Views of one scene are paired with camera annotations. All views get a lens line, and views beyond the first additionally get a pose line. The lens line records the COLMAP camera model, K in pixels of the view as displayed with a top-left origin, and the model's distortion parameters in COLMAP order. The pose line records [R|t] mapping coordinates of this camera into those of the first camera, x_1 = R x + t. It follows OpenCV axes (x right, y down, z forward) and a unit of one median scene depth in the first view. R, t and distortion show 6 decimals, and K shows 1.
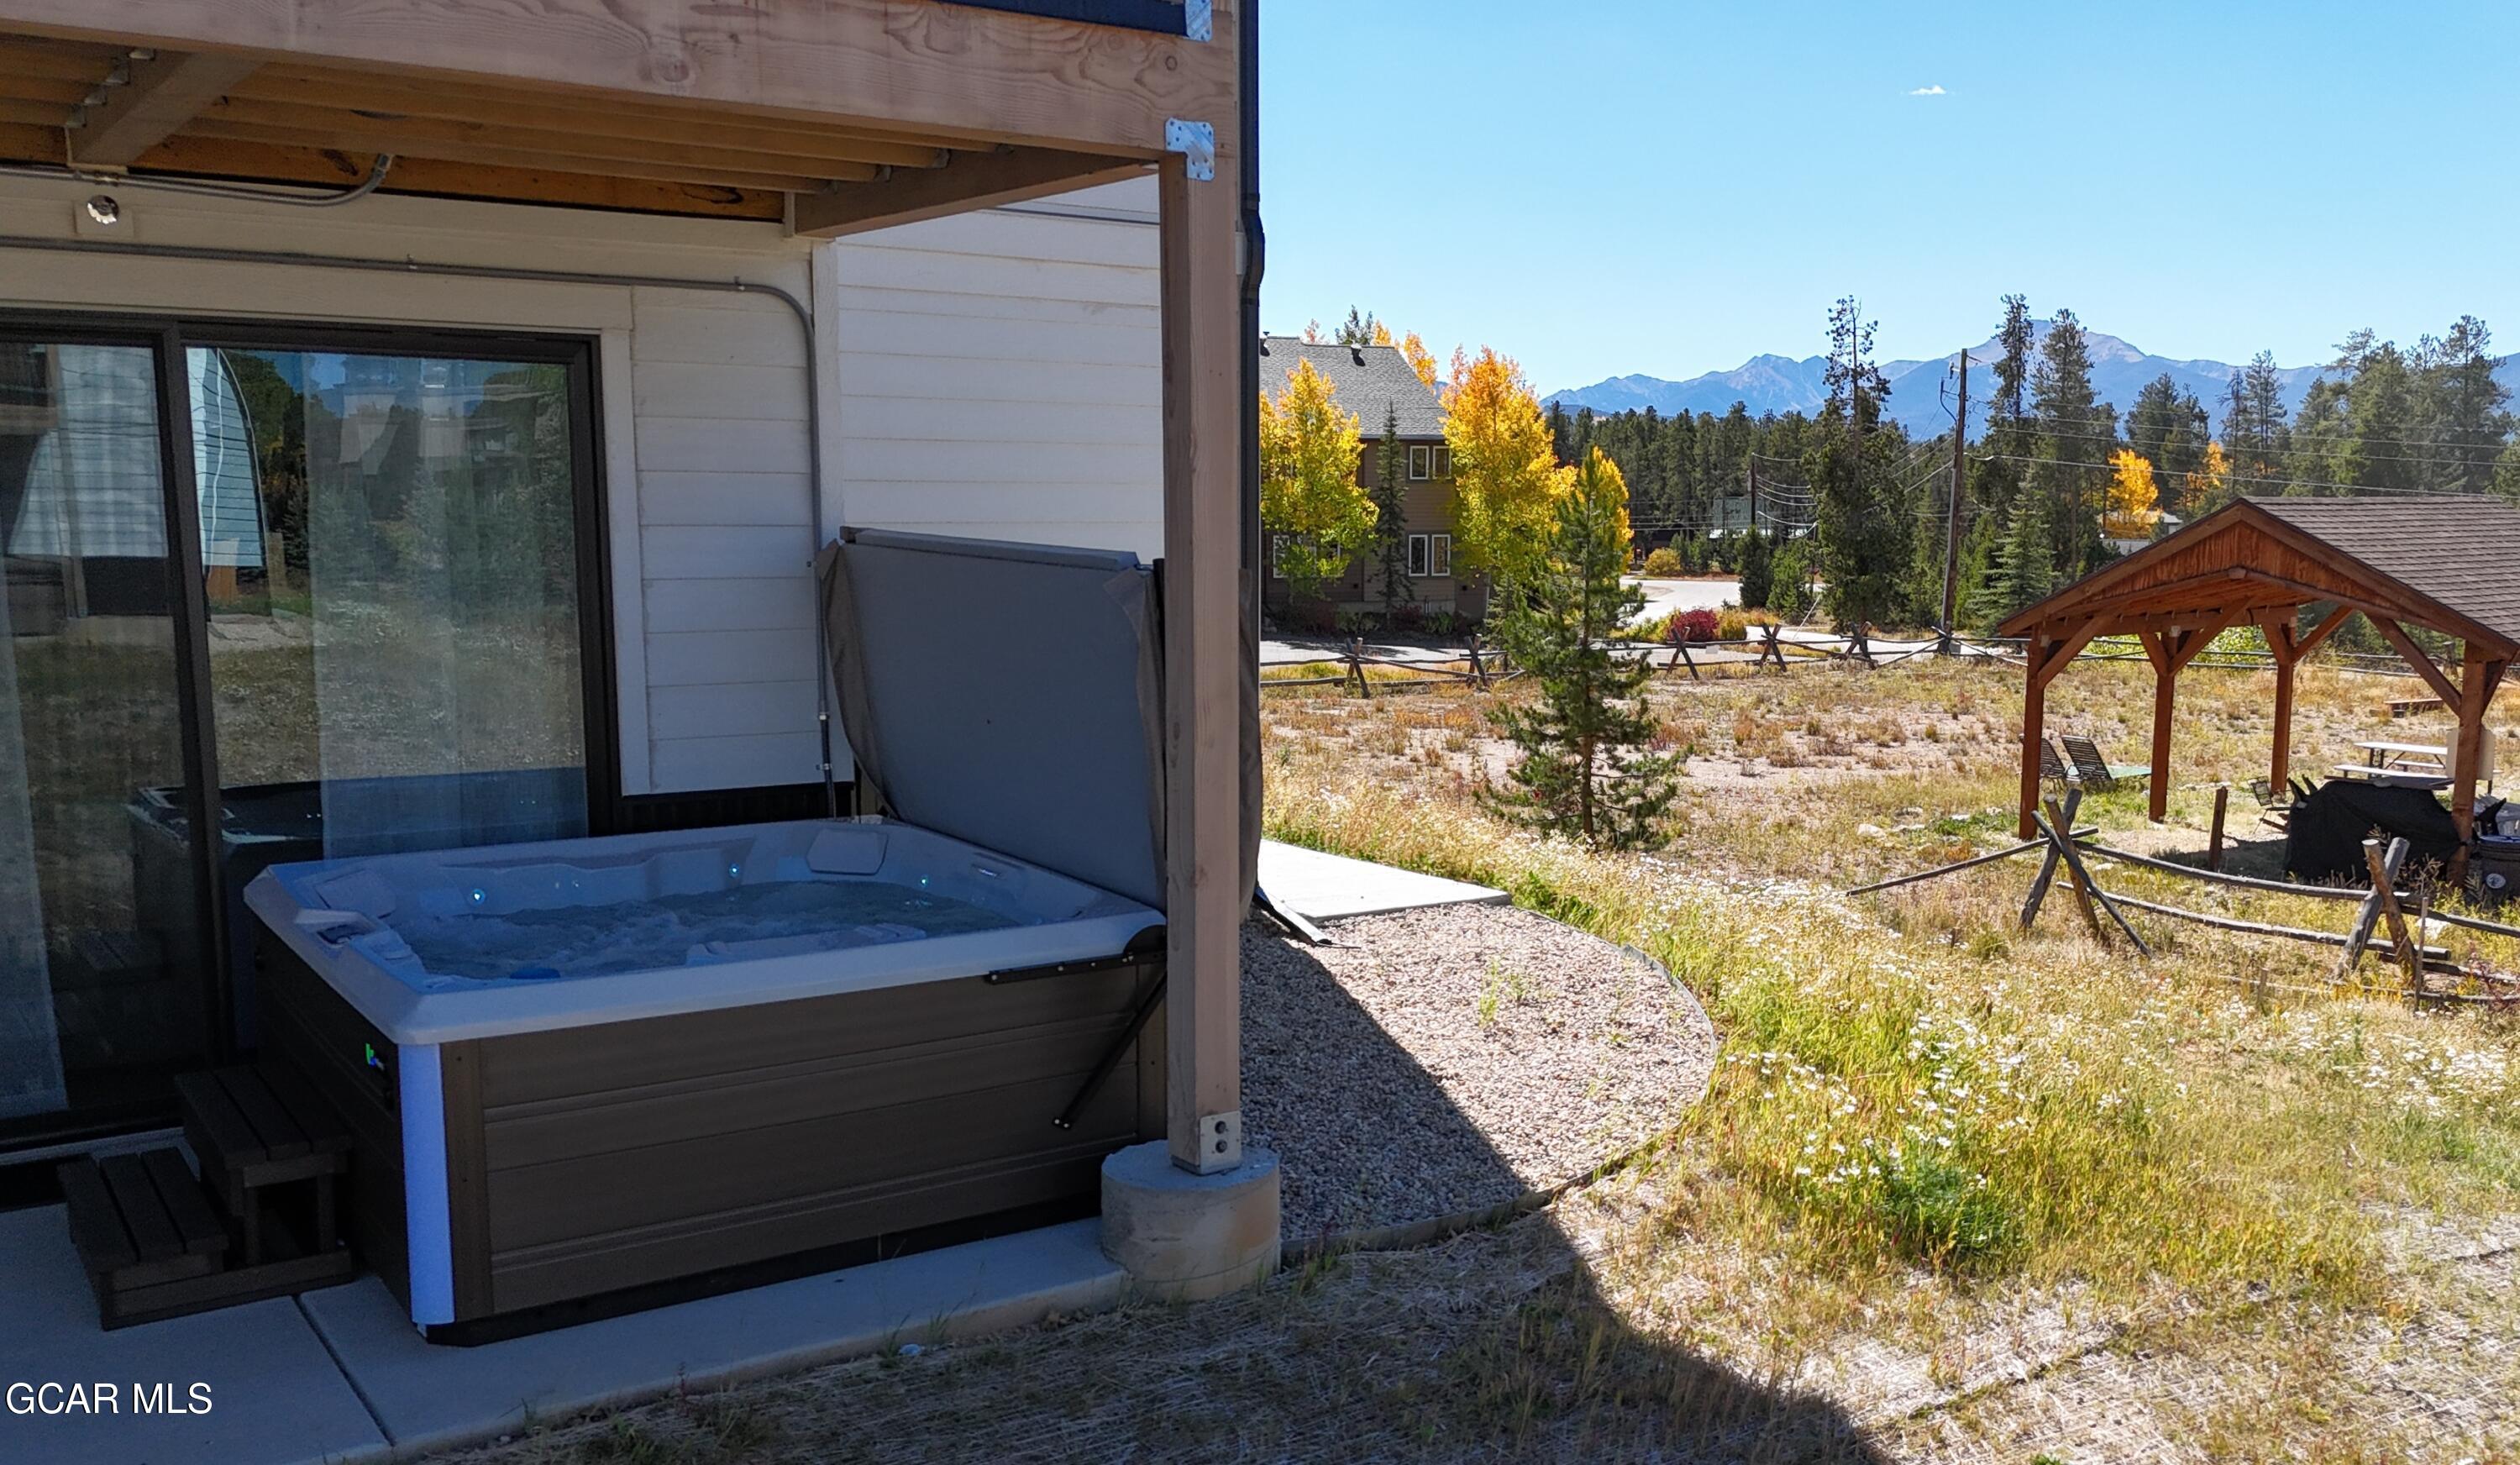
lens RADIAL K [[2145.1, 0, 1312.6], [0, 2145.1, 824.5], [0, 0, 1]] dist [0.052213, -0.008173]
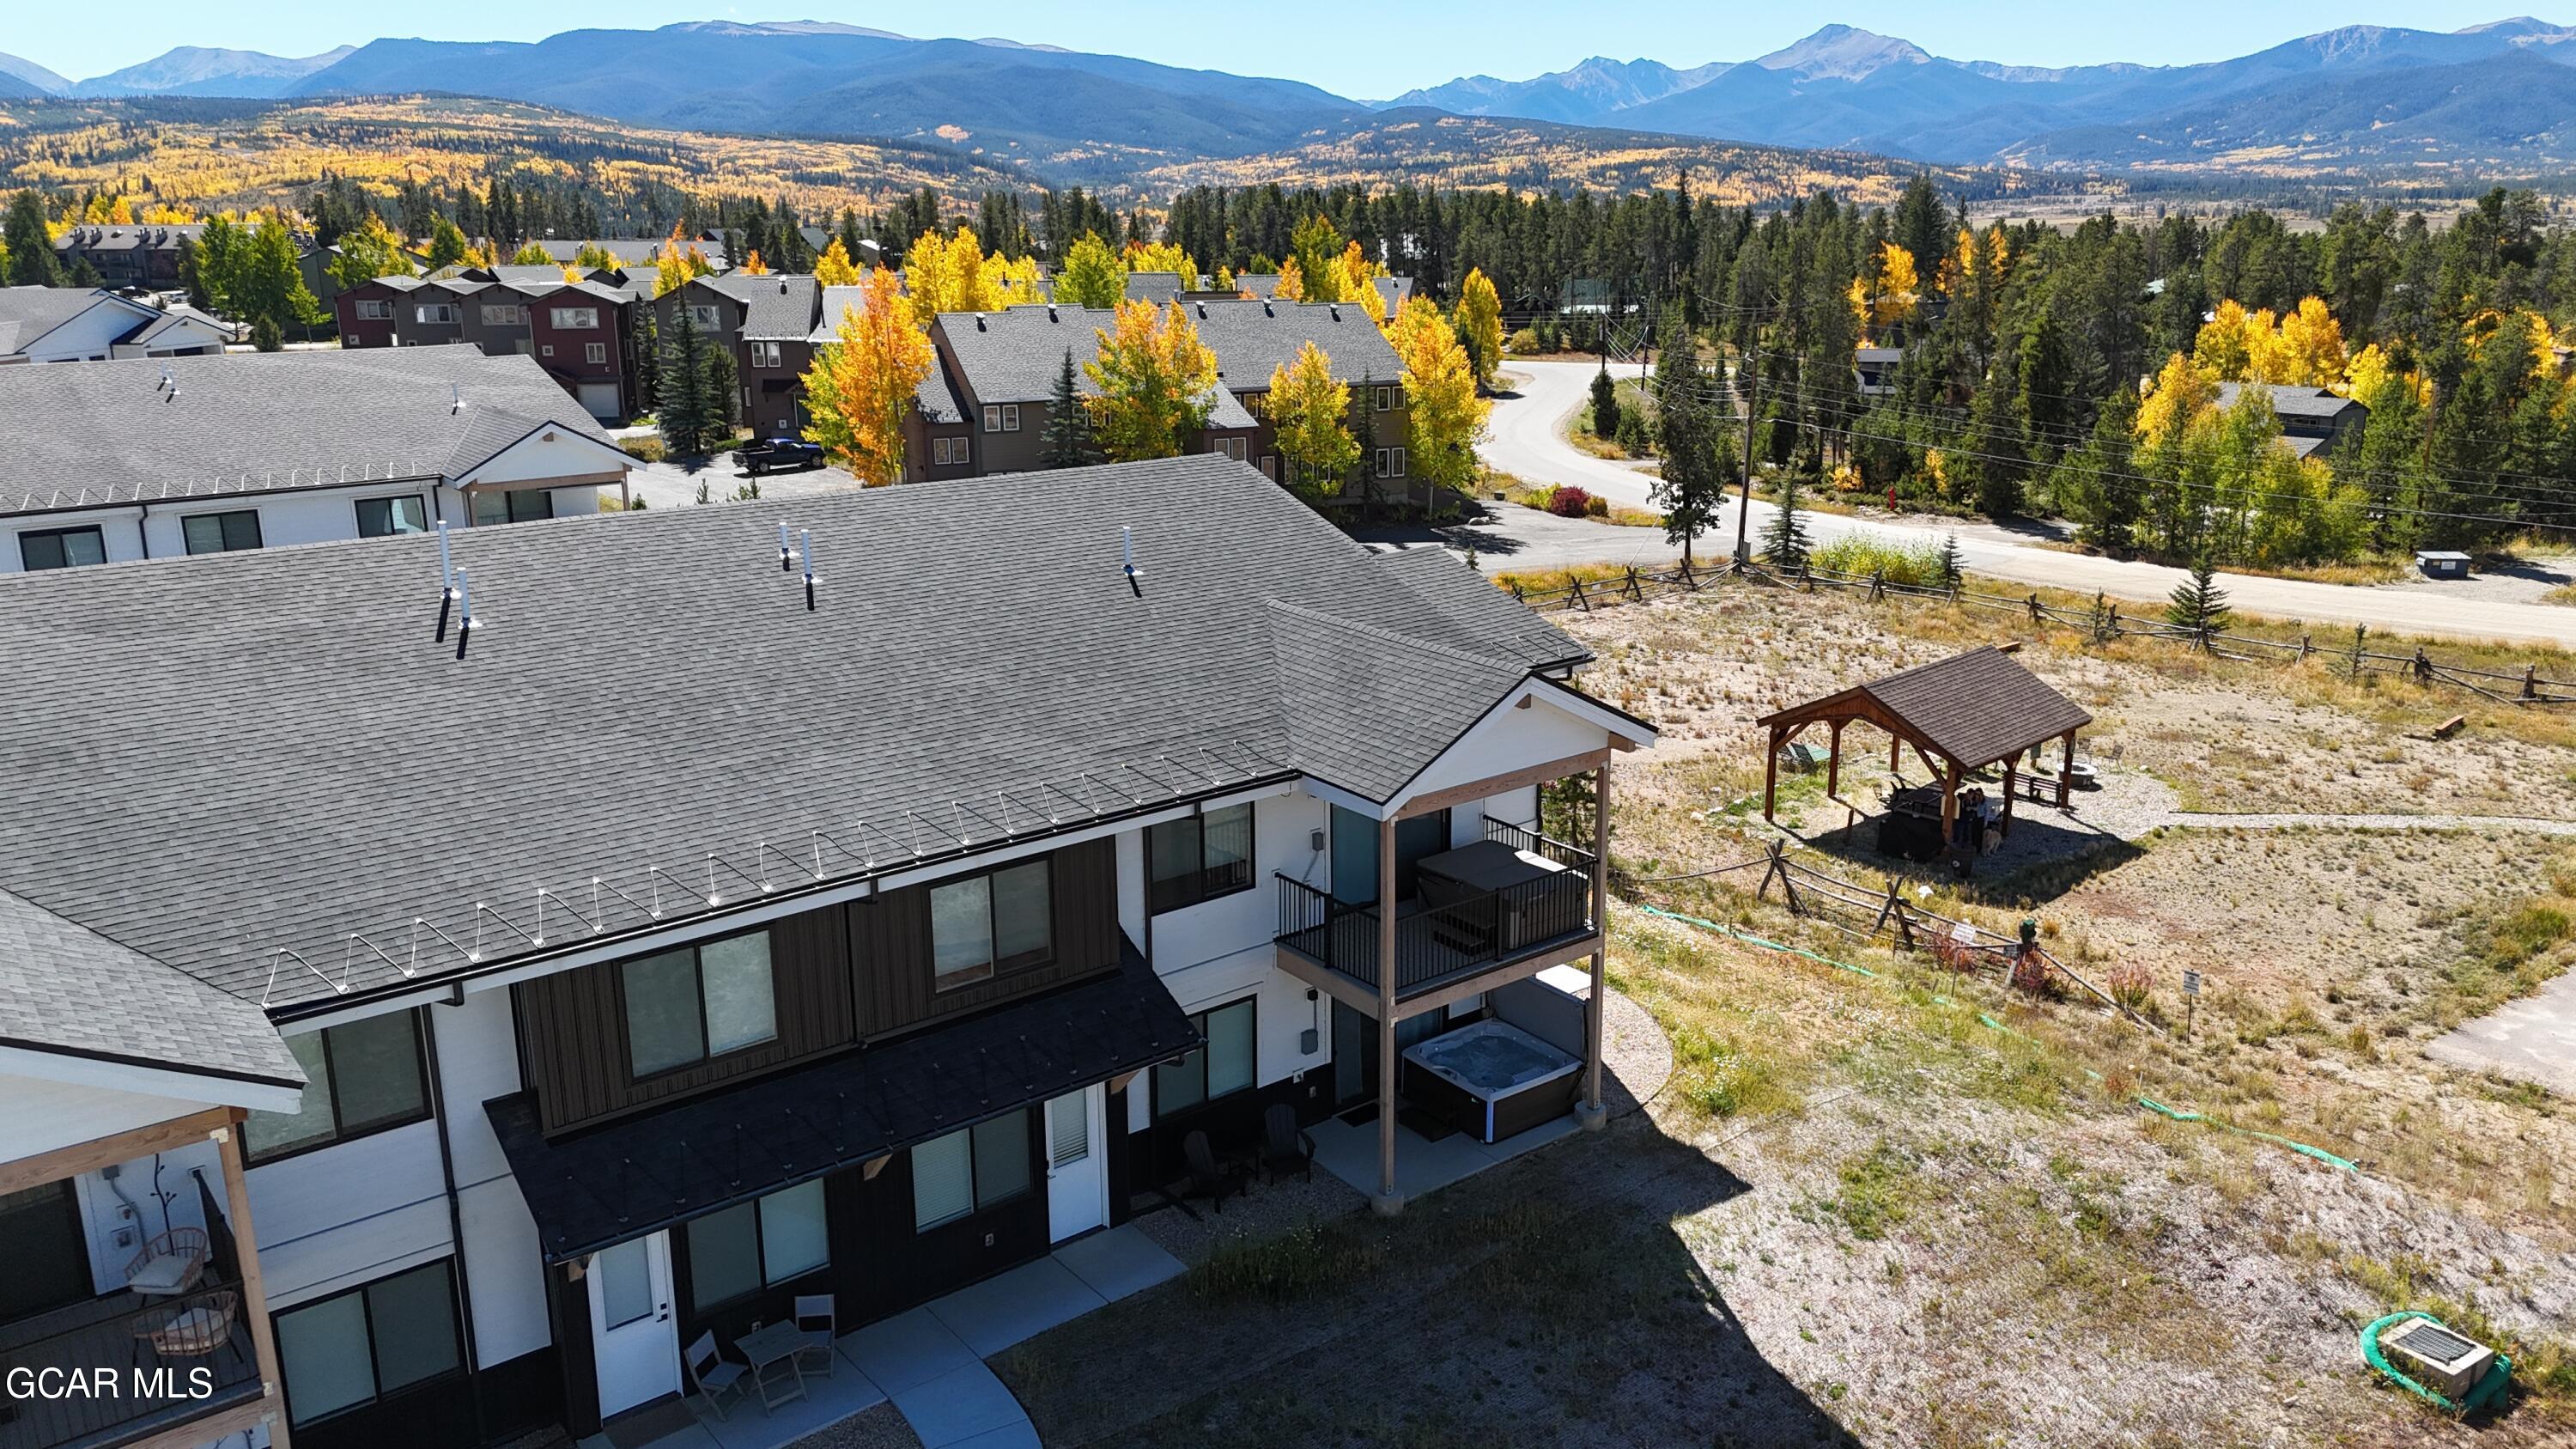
lens RADIAL K [[1896.7, 0, 1301.5], [0, 1896.7, 724.7], [0, 0, 1]] dist [0.076757, -0.075050]
pose [[0.998288, -0.021380, 0.054434, -0.132372], [0.014607, 0.992434, 0.121905, -0.181844], [-0.056628, -0.120901, 0.991048, -0.474310]]
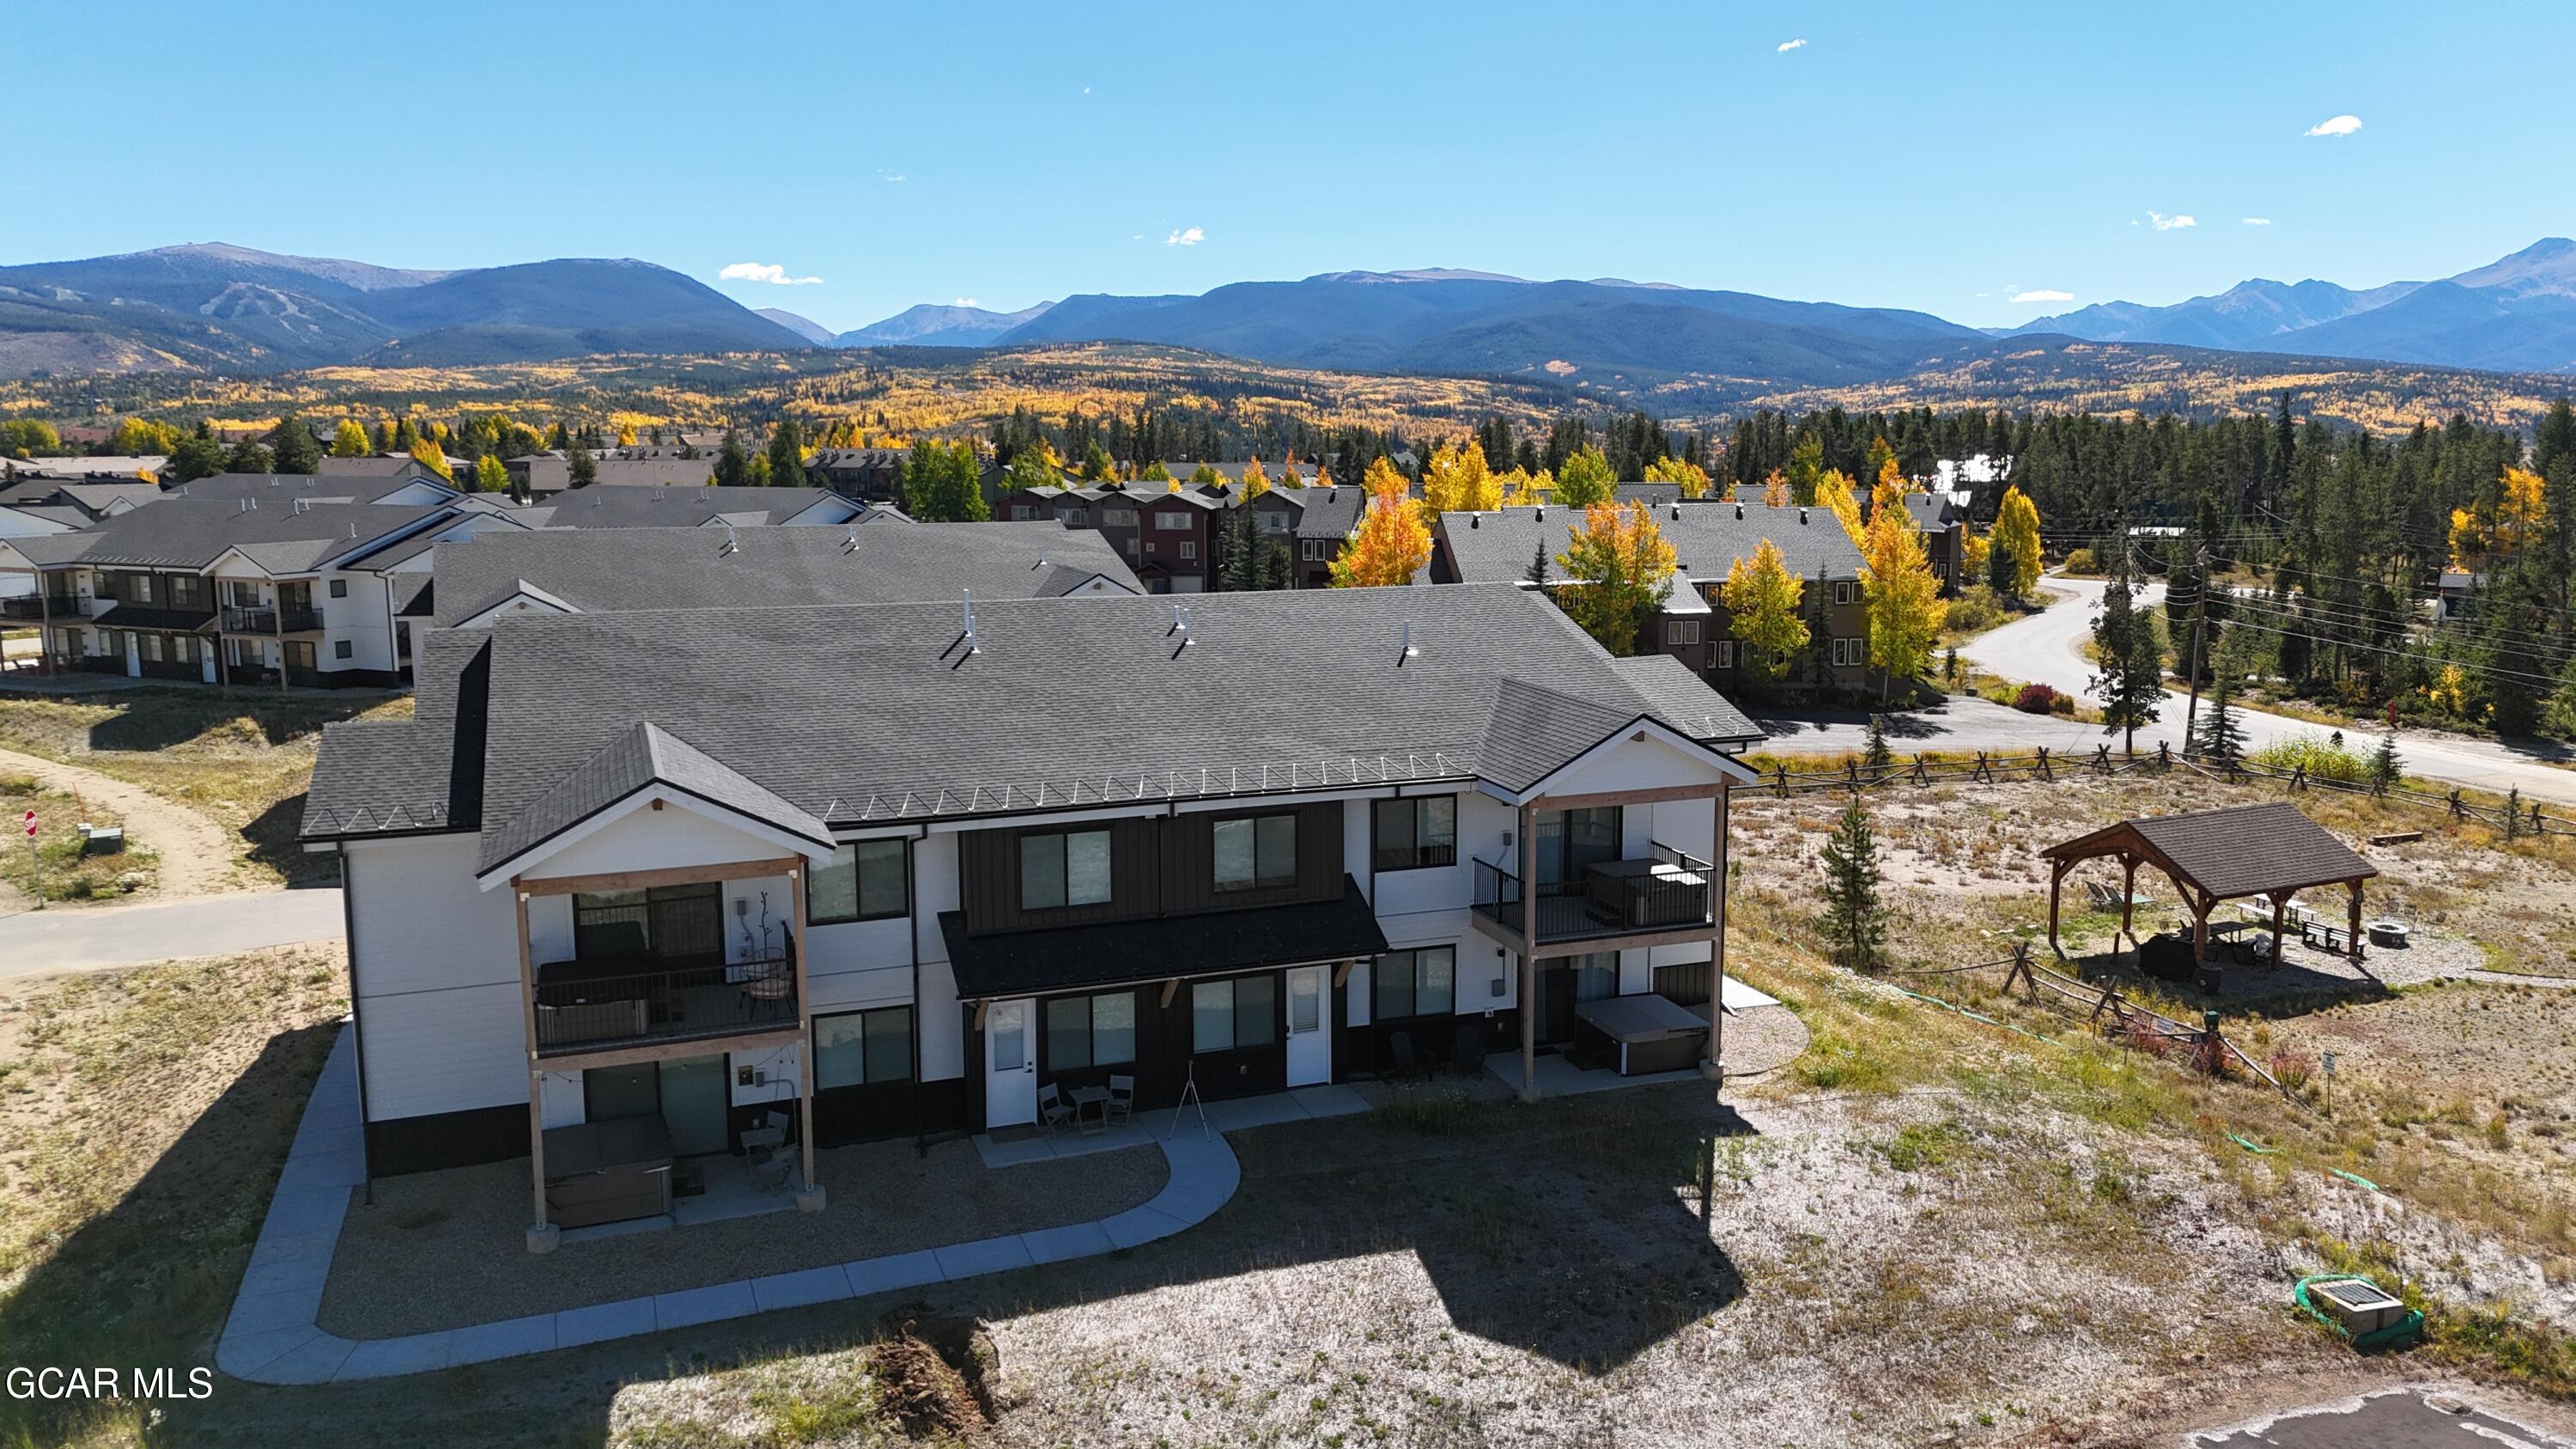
lens RADIAL K [[1887.2, 0, 1301.1], [0, 1887.2, 721.3], [0, 0, 1]] dist [0.092493, -0.095449]
pose [[0.969100, 0.034055, -0.244308, 0.016789], [-0.032704, 0.999419, 0.009586, -0.129839], [0.244492, -0.001300, 0.969650, -0.715870]]
